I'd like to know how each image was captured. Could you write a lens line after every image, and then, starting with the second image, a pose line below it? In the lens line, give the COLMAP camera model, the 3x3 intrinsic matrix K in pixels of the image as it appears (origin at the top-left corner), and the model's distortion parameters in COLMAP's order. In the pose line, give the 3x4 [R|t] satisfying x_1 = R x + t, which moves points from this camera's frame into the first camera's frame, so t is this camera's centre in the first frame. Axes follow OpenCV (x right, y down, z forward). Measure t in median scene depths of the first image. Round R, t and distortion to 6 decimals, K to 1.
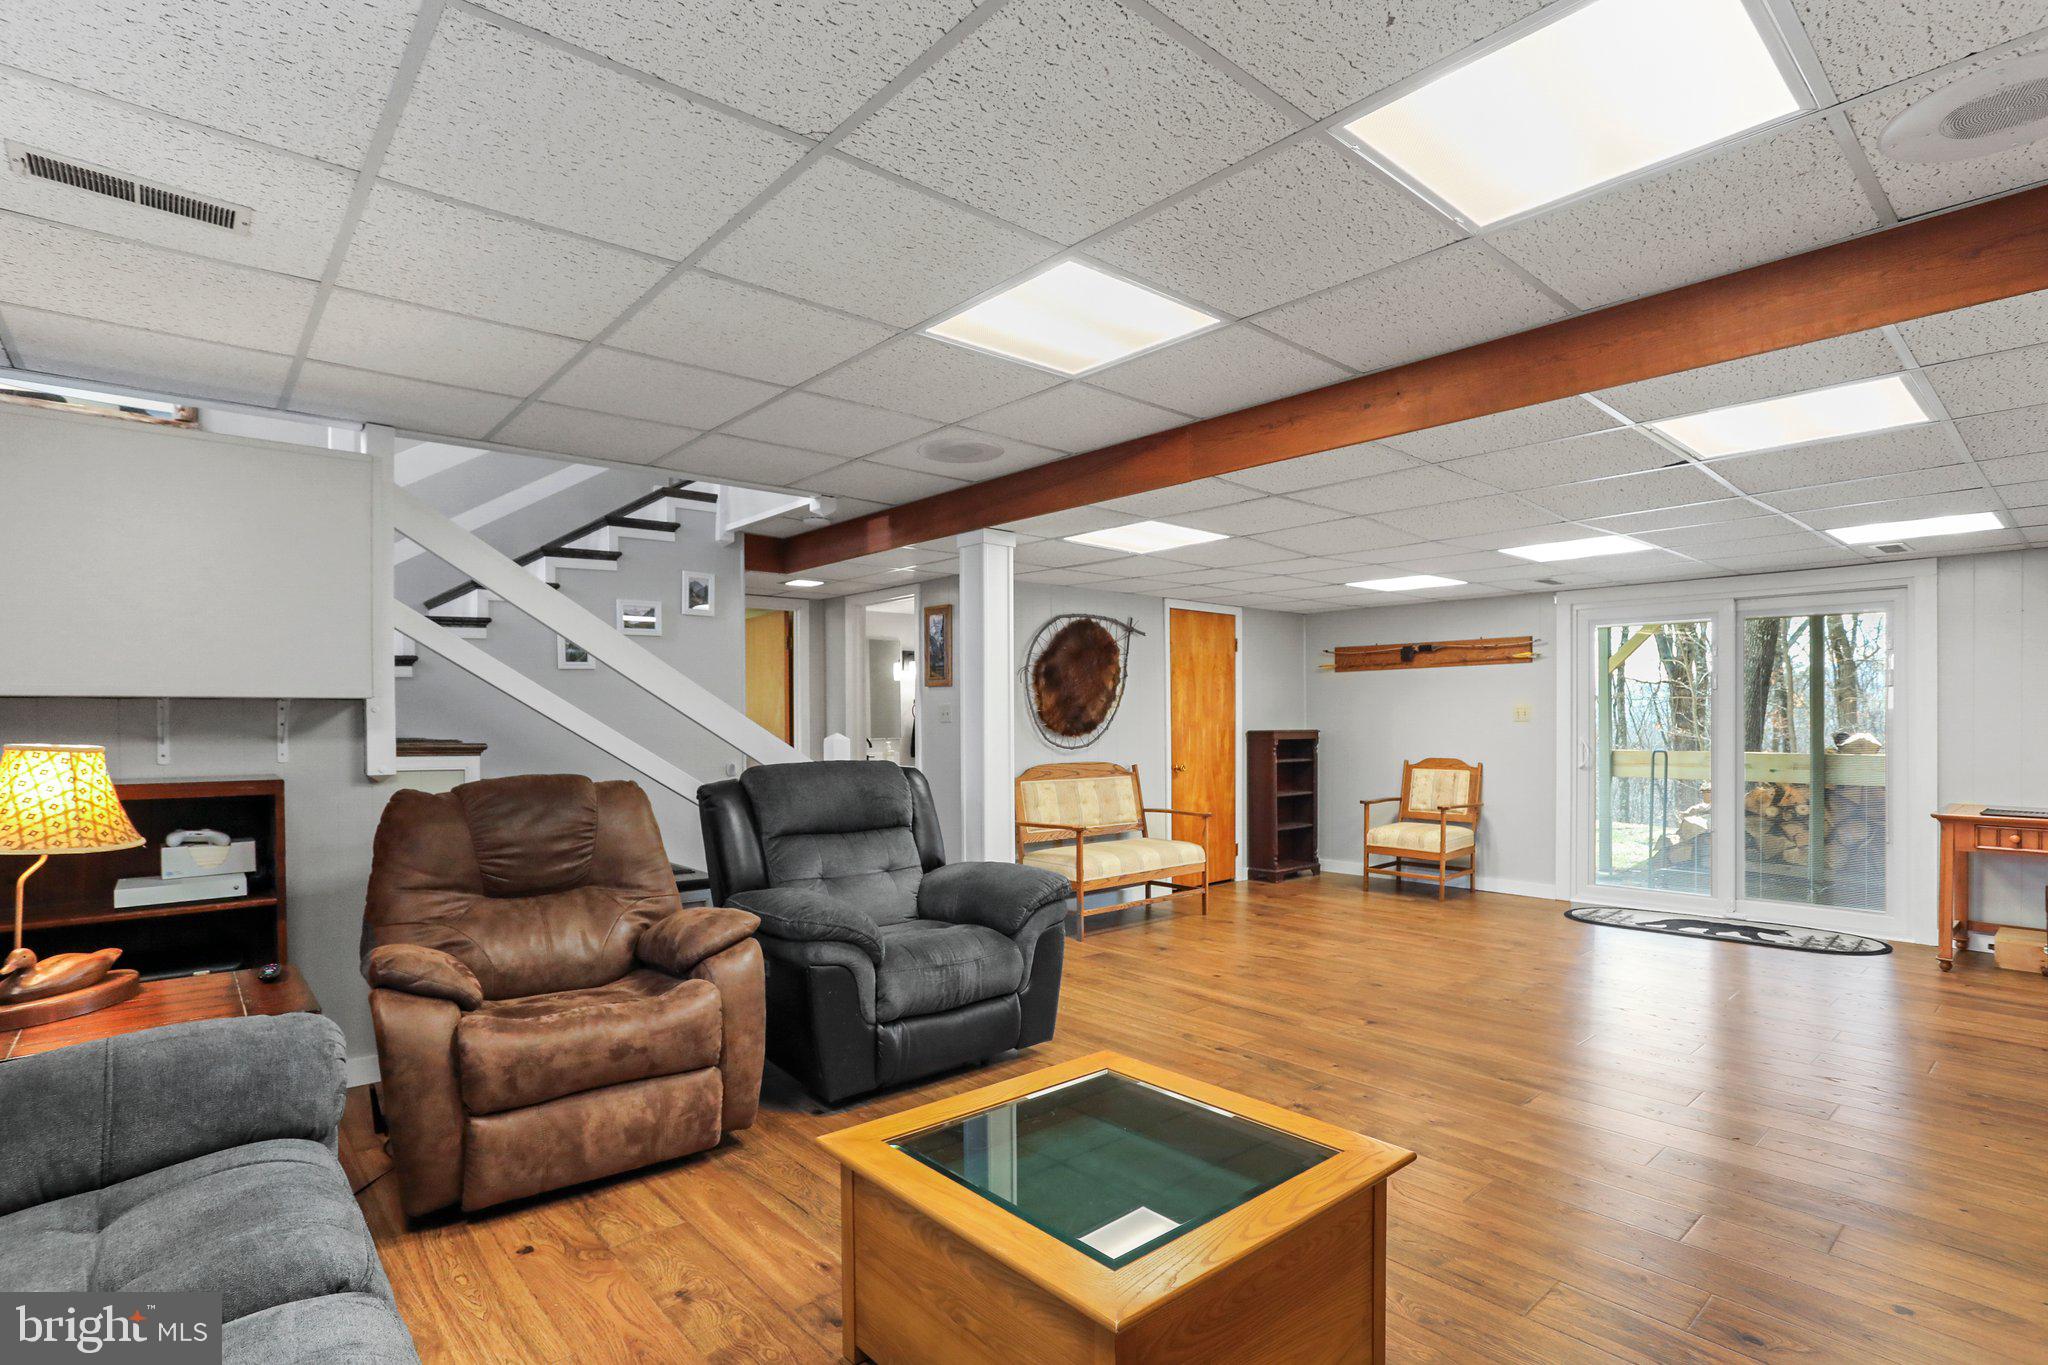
lens RADIAL K [[999.9, 0, 1015.1], [0, 999.9, 715.2], [0, 0, 1]] dist [-0.079237, 0.000162]
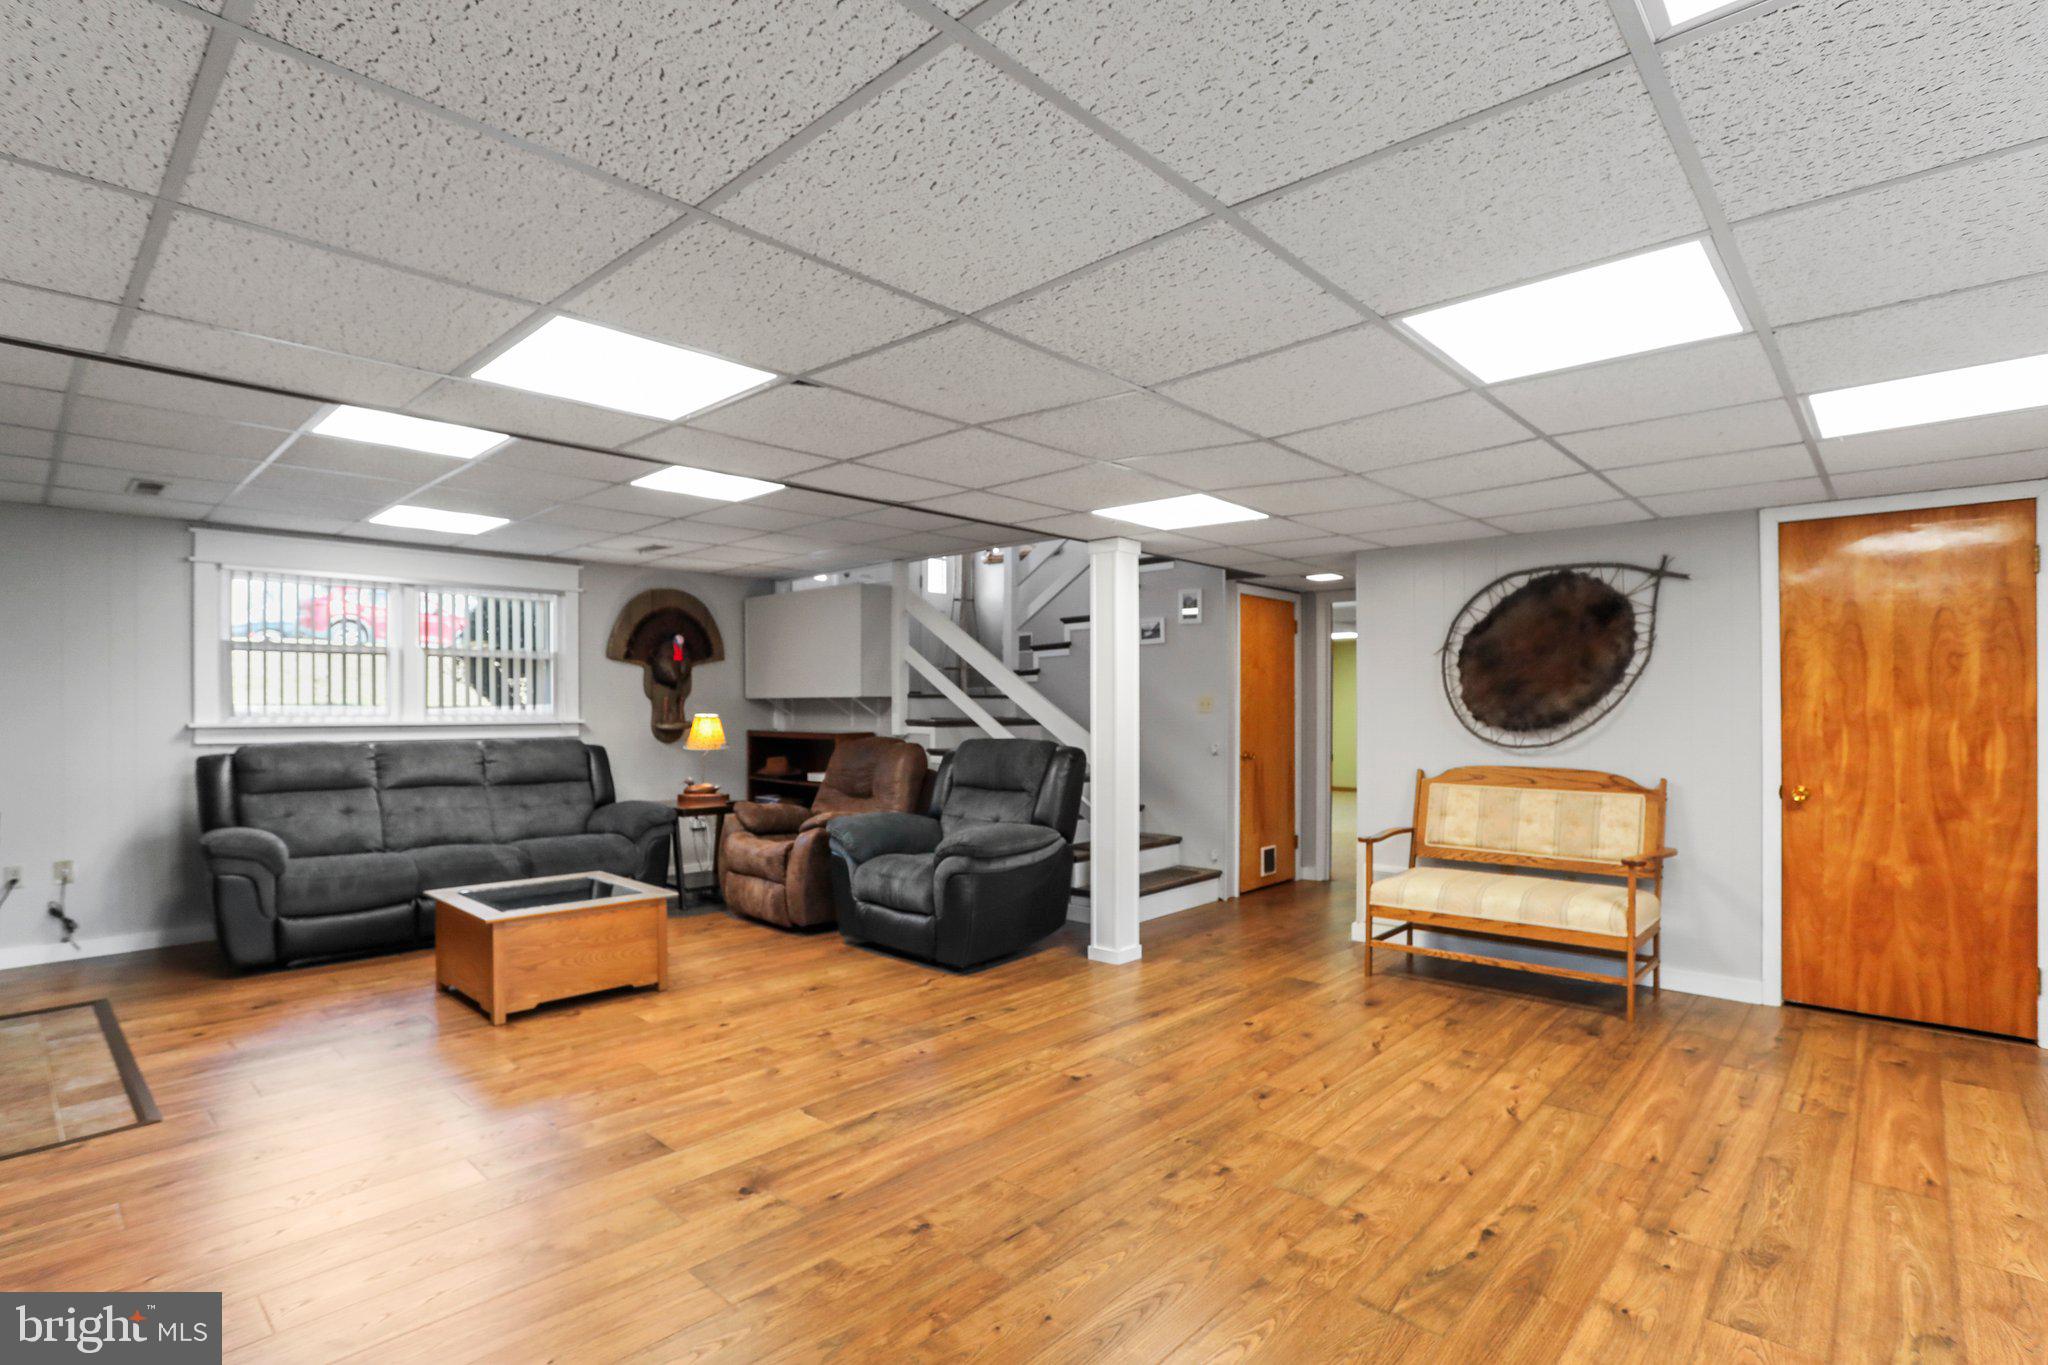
lens RADIAL K [[999.9, 0, 1015.1], [0, 999.9, 715.2], [0, 0, 1]] dist [-0.079237, 0.000162]
pose [[0.109791, 0.015441, -0.993835, 0.752931], [0.007272, 0.999840, 0.016338, -0.006509], [0.993928, -0.009021, 0.109661, 0.544182]]
